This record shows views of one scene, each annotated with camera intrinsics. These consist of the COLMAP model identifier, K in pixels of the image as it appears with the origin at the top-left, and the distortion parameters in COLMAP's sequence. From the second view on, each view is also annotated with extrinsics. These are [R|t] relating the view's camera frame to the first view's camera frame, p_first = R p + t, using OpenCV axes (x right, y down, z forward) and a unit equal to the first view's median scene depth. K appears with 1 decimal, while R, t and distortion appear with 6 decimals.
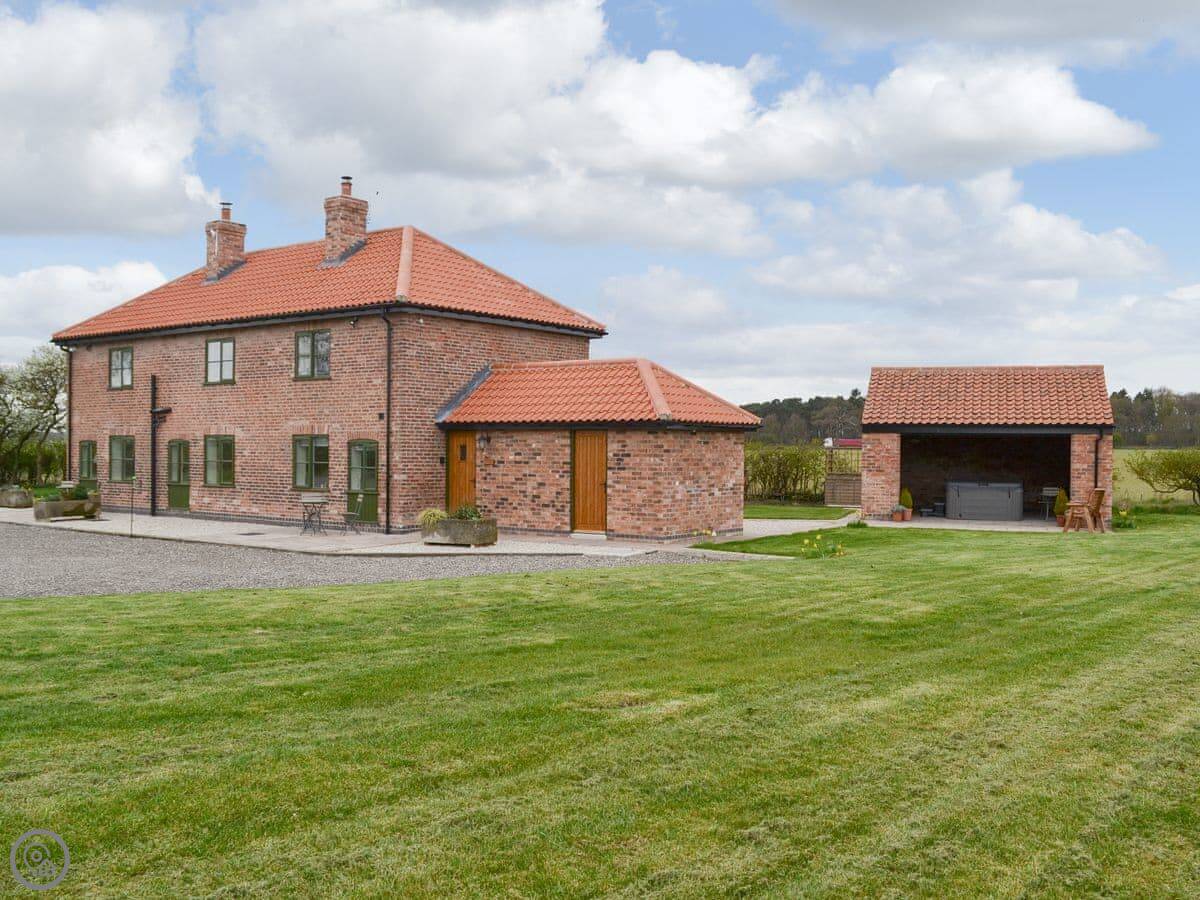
lens RADIAL K [[1112.6, 0, 600.0], [0, 1112.6, 450.0], [0, 0, 1]] dist [-0.044154, -0.001910]
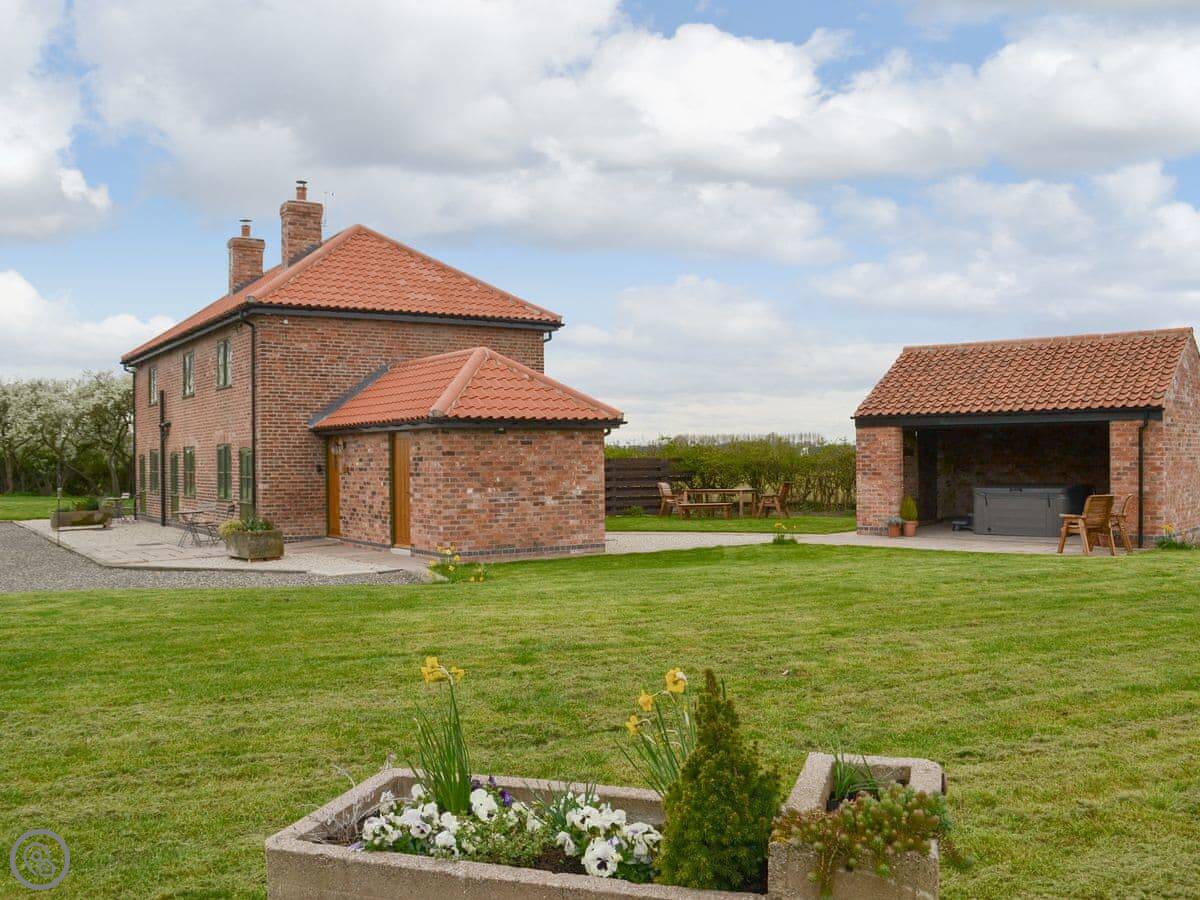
lens RADIAL K [[1112.6, 0, 600.0], [0, 1112.6, 450.0], [0, 0, 1]] dist [-0.044154, -0.001910]
pose [[0.935278, -0.020544, -0.353316, 0.396792], [0.017119, 0.999771, -0.012817, 0.009423], [0.353499, 0.005939, 0.935416, 0.196835]]
